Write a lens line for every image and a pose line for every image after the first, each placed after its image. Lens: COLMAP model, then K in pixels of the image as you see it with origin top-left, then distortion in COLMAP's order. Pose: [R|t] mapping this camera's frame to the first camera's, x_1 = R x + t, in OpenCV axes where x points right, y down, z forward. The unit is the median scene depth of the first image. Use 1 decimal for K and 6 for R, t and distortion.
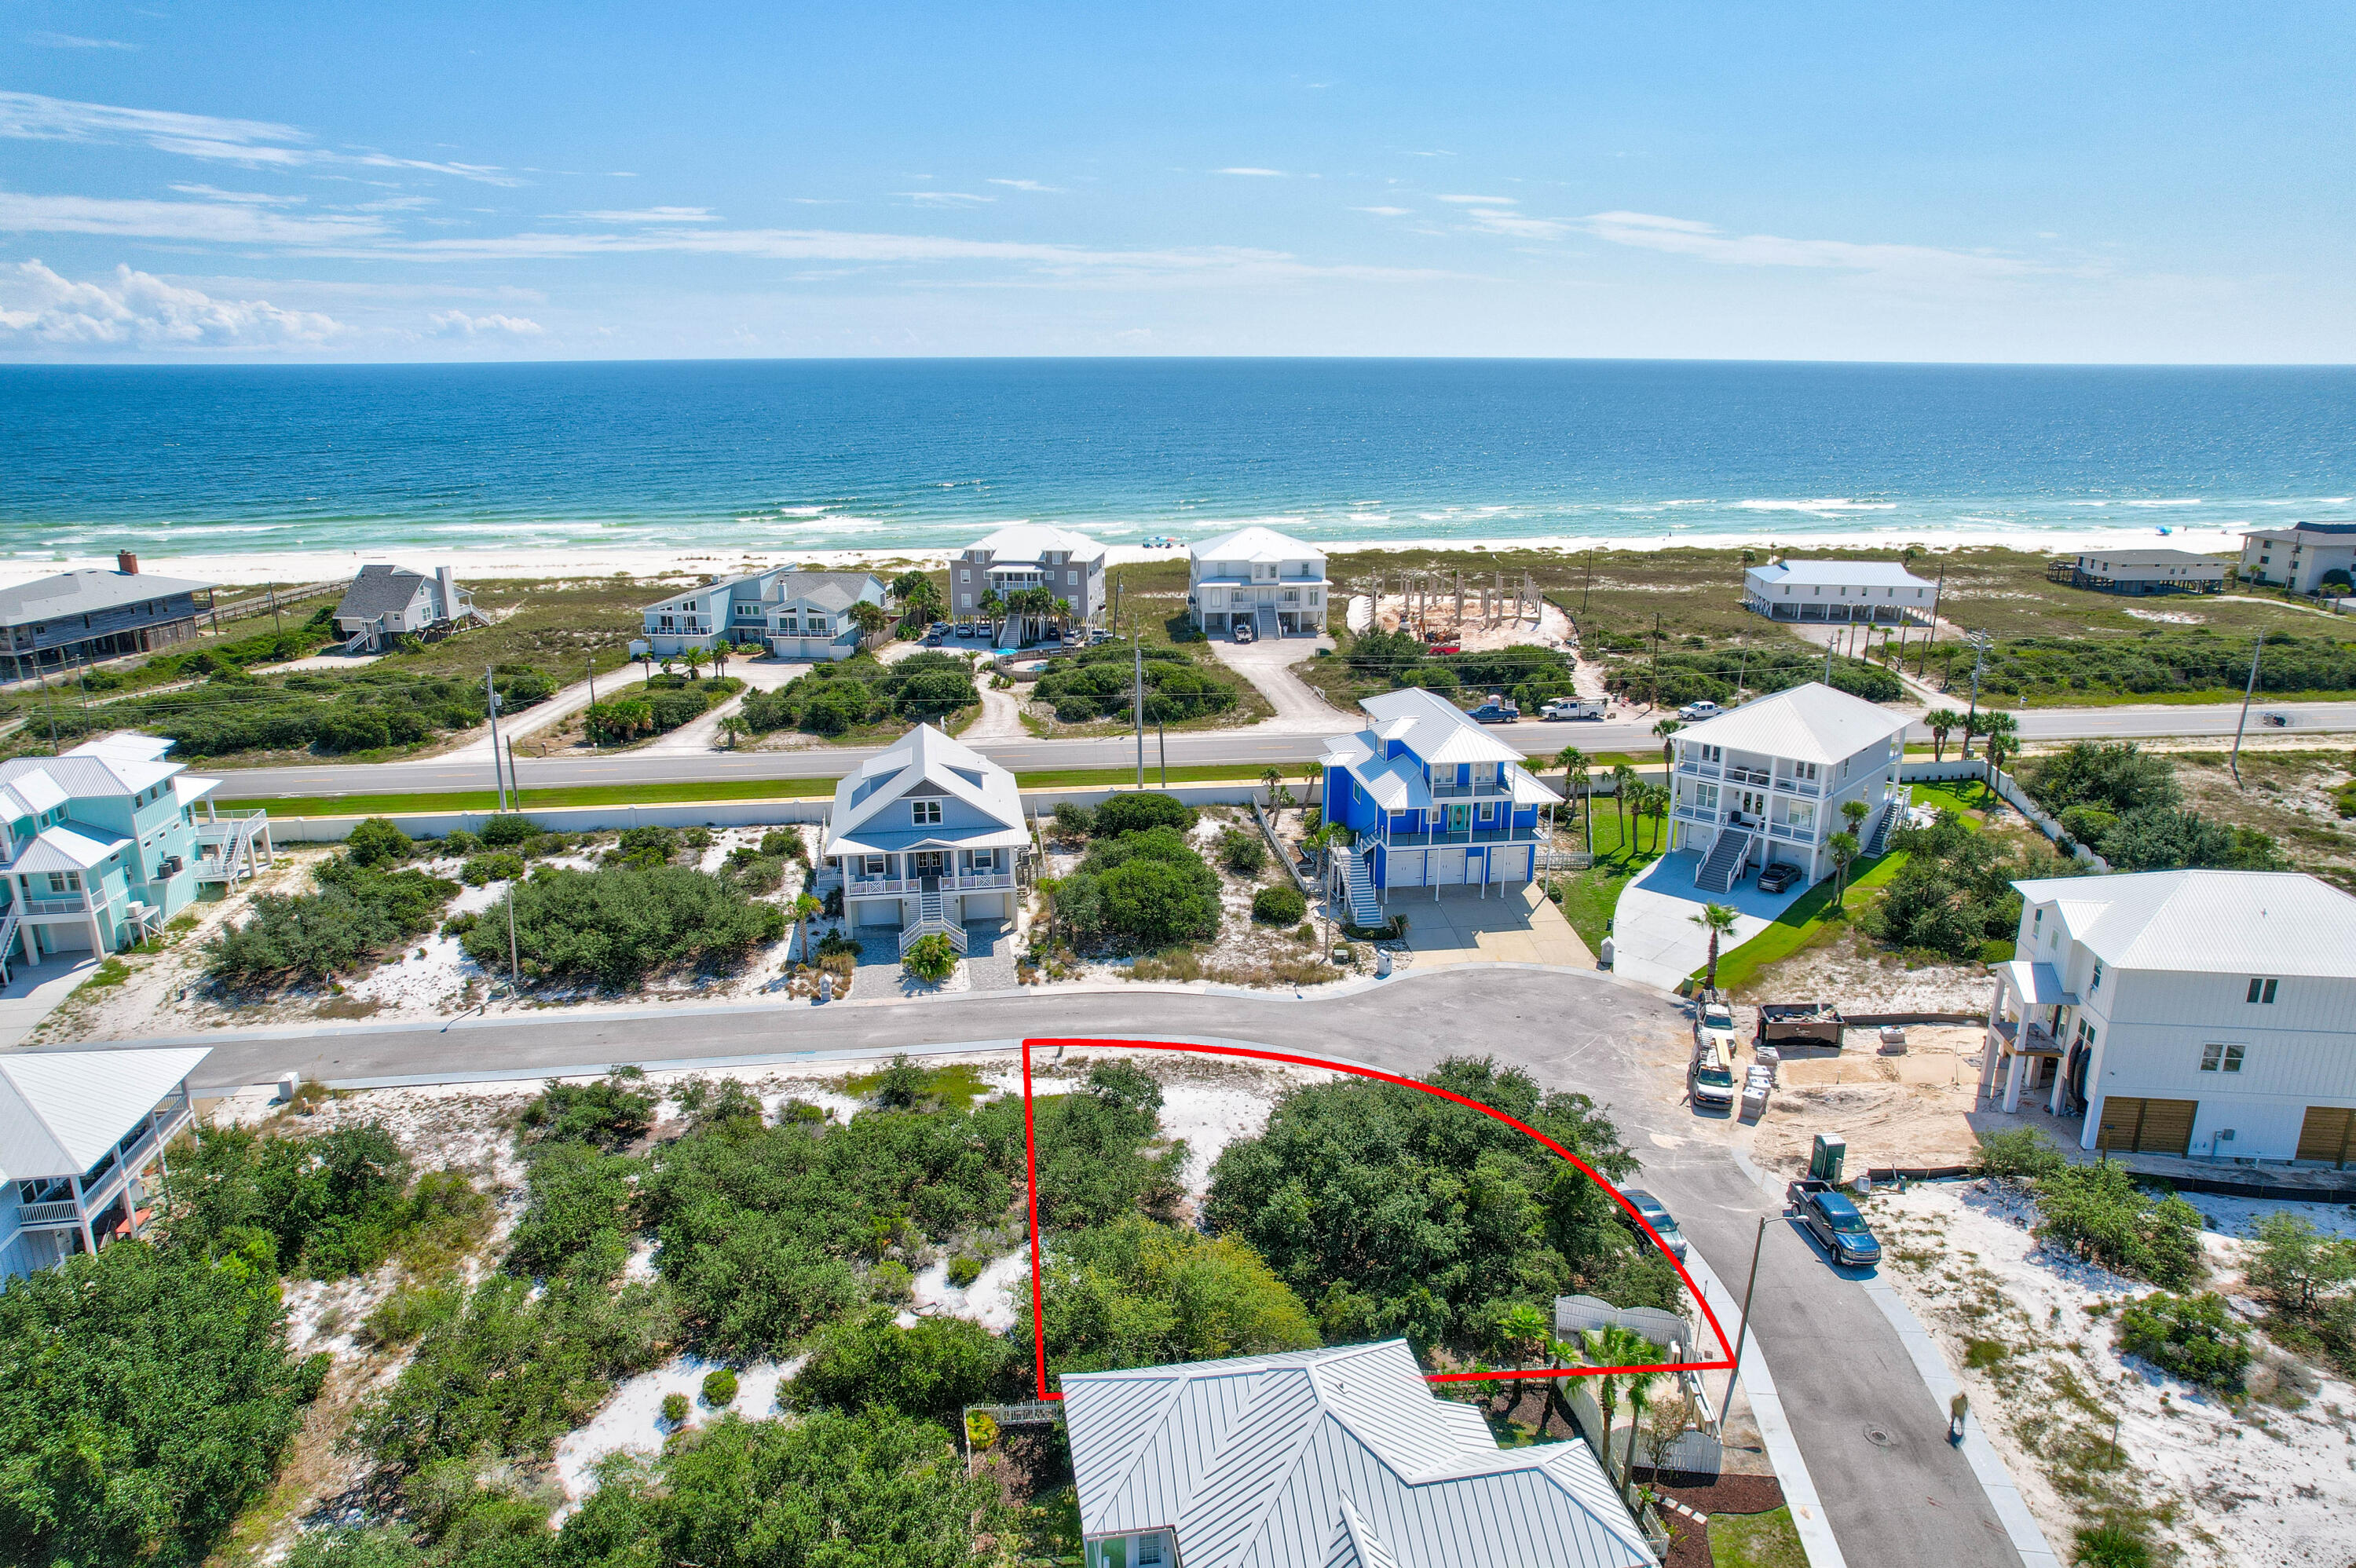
lens RADIAL K [[1507.6, 0, 1187.4], [0, 1507.6, 792.1], [0, 0, 1]] dist [-0.084995, 0.078195]
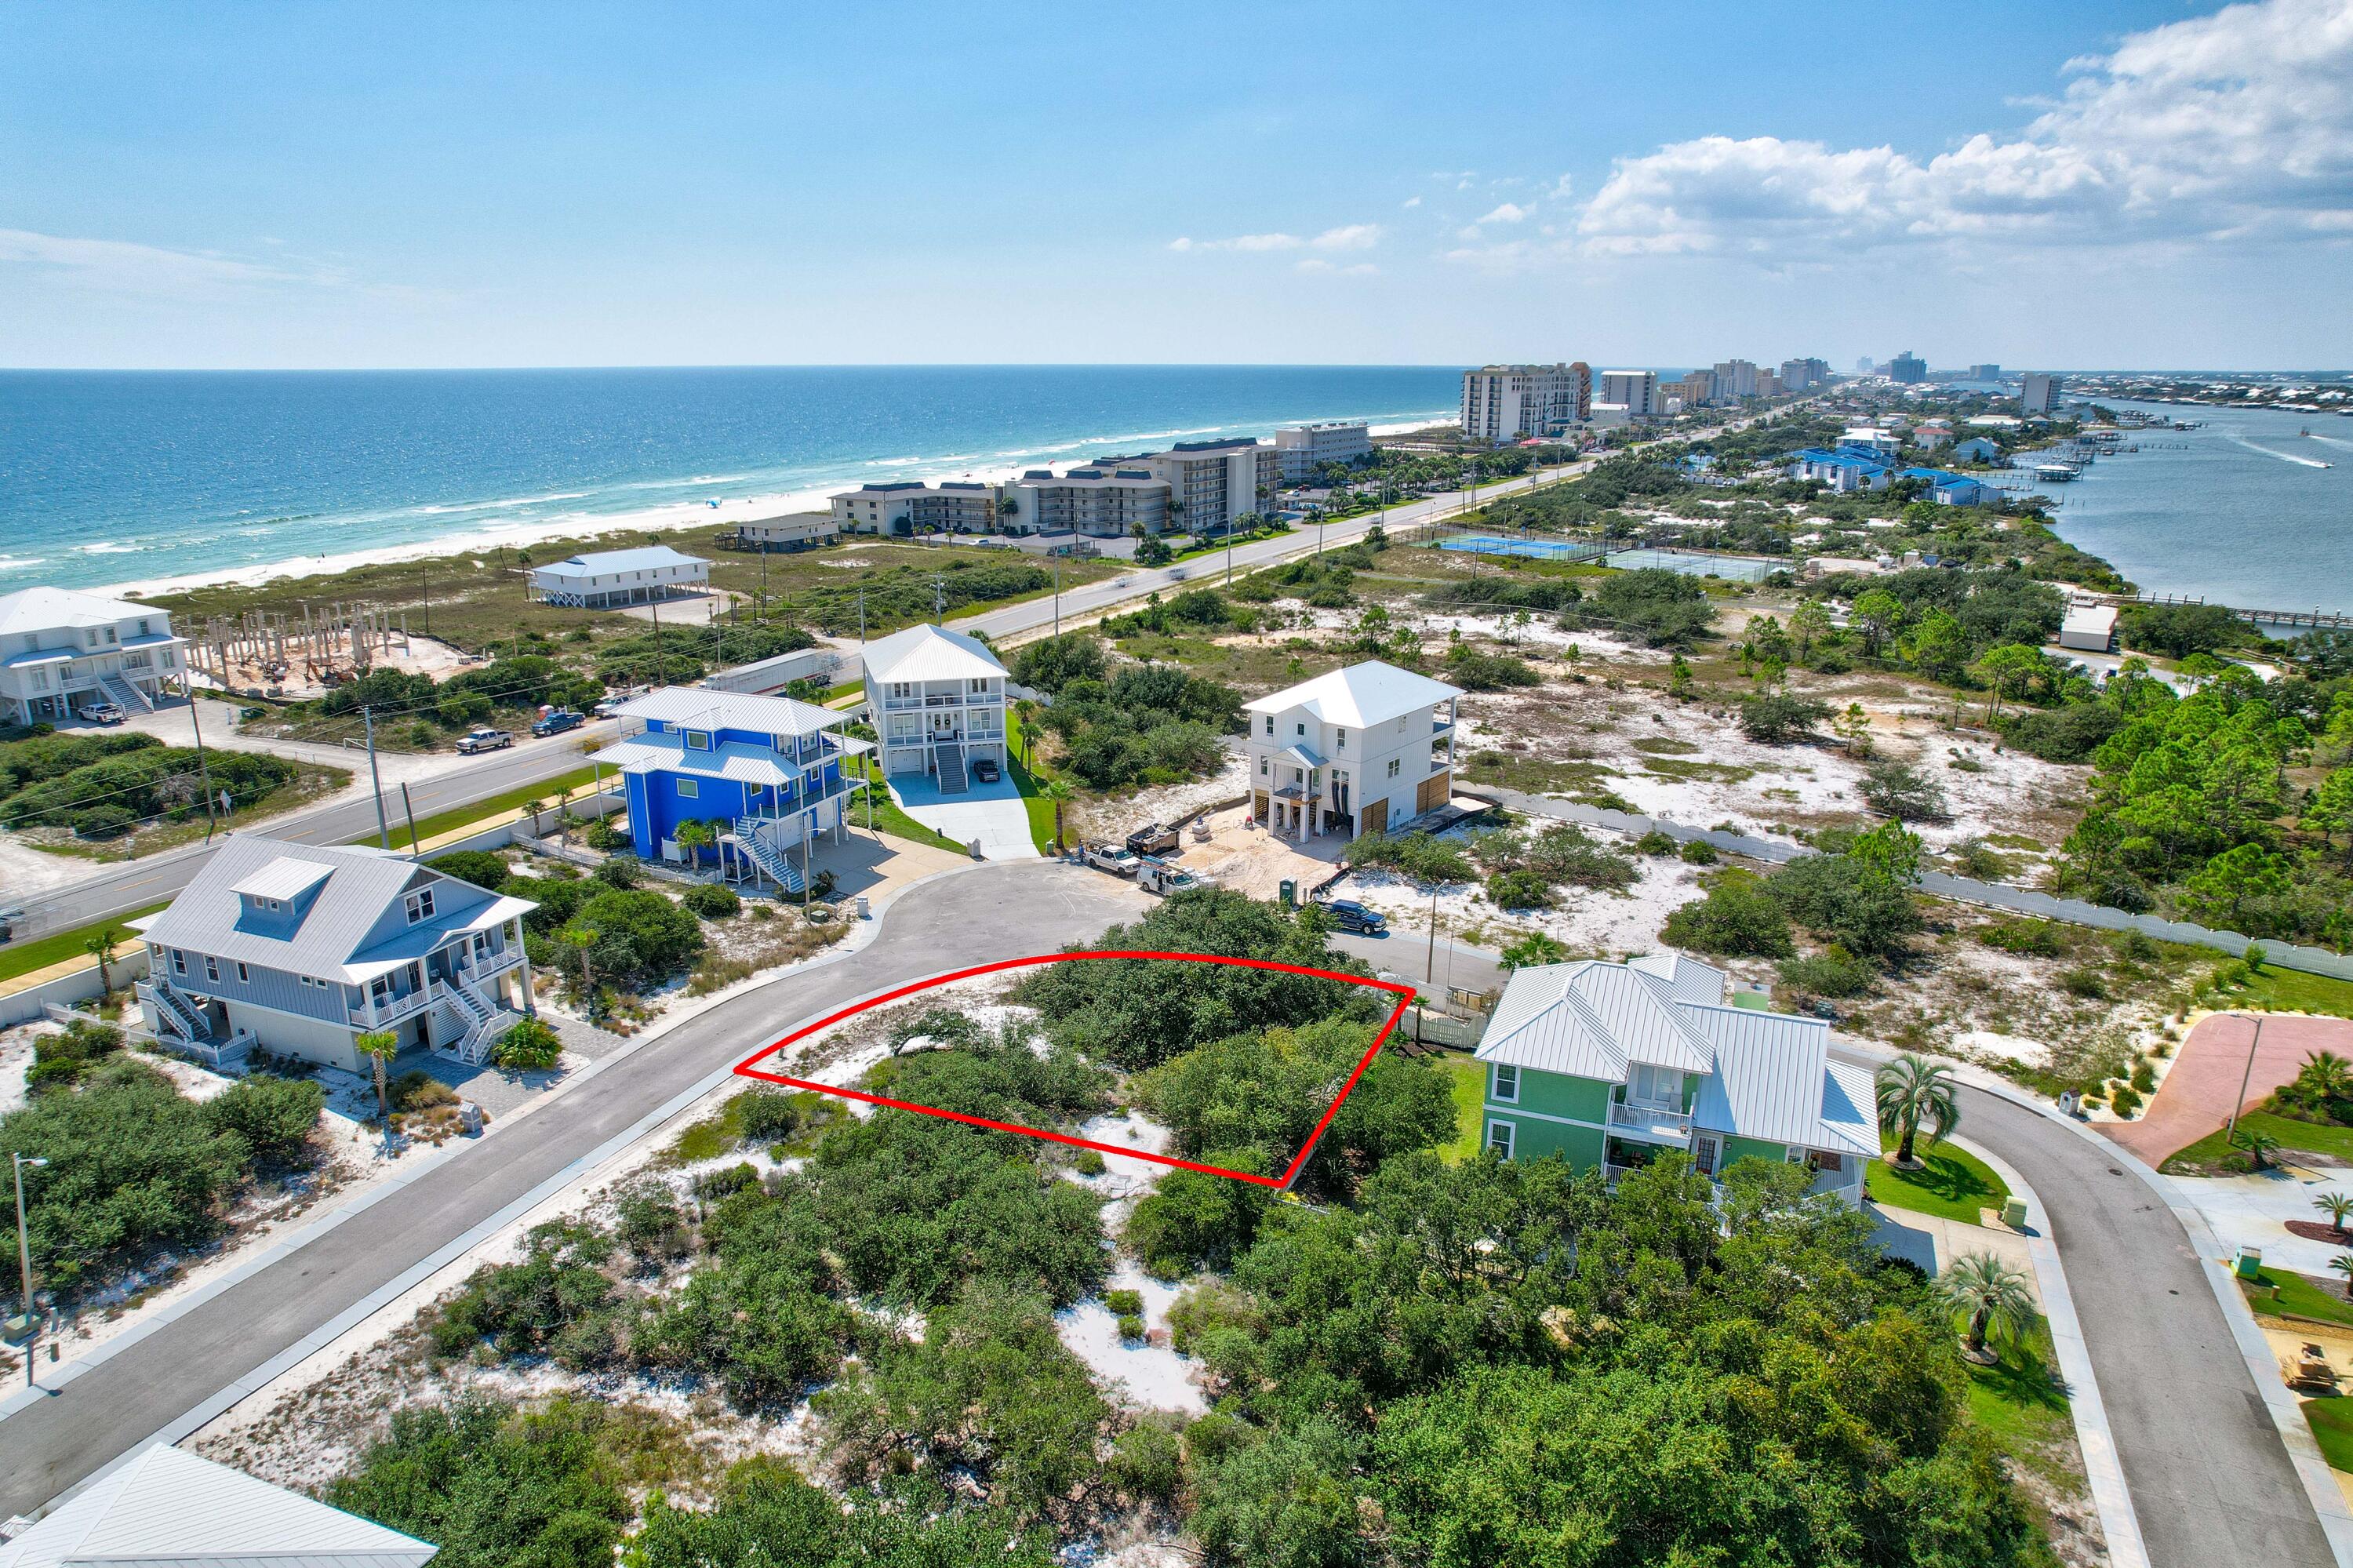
lens RADIAL K [[1505.9, 0, 1185.9], [0, 1505.9, 792.1], [0, 0, 1]] dist [-0.084995, 0.078195]
pose [[0.512248, -0.235455, 0.825932, -0.416560], [0.236778, 0.963133, 0.127717, -0.035399], [-0.825553, 0.130139, 0.549113, 0.110406]]
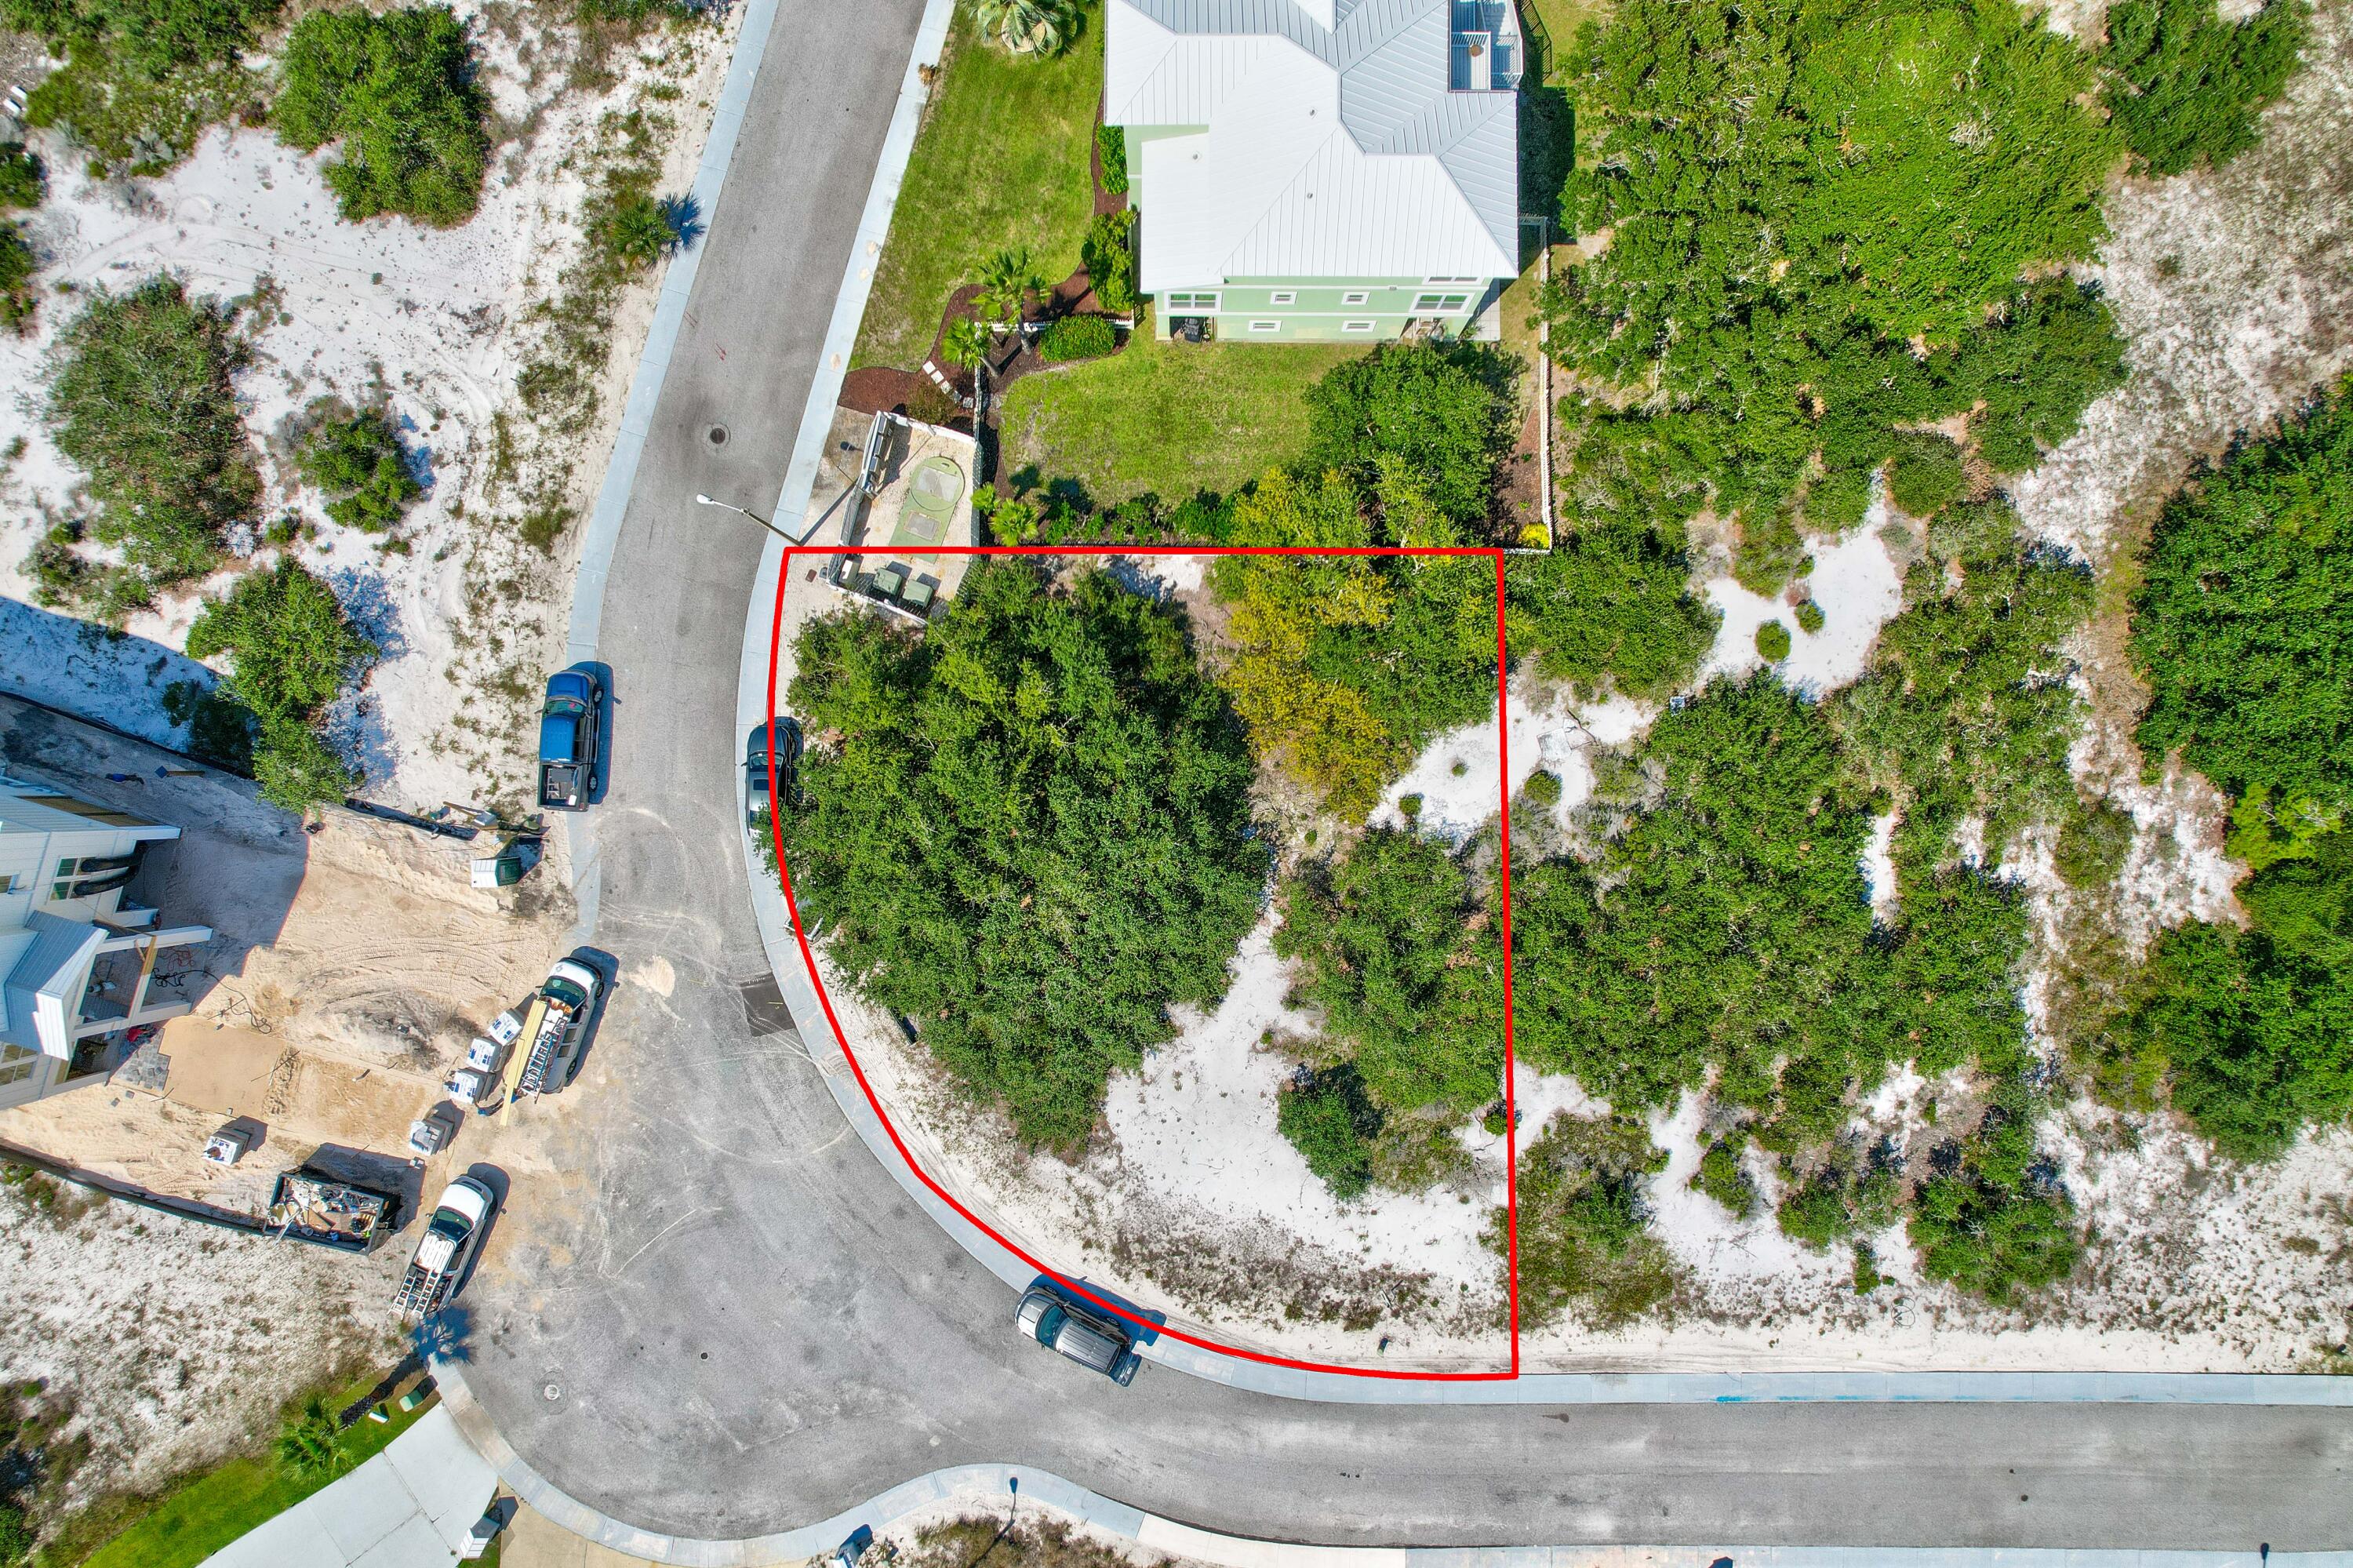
lens RADIAL K [[1505.9, 0, 1185.9], [0, 1505.9, 792.1], [0, 0, 1]] dist [-0.084995, 0.078195]
pose [[-0.986383, -0.164389, 0.005058, 0.027144], [0.050132, -0.271231, 0.961208, -0.247745], [-0.156640, 0.948372, 0.275779, 0.322602]]
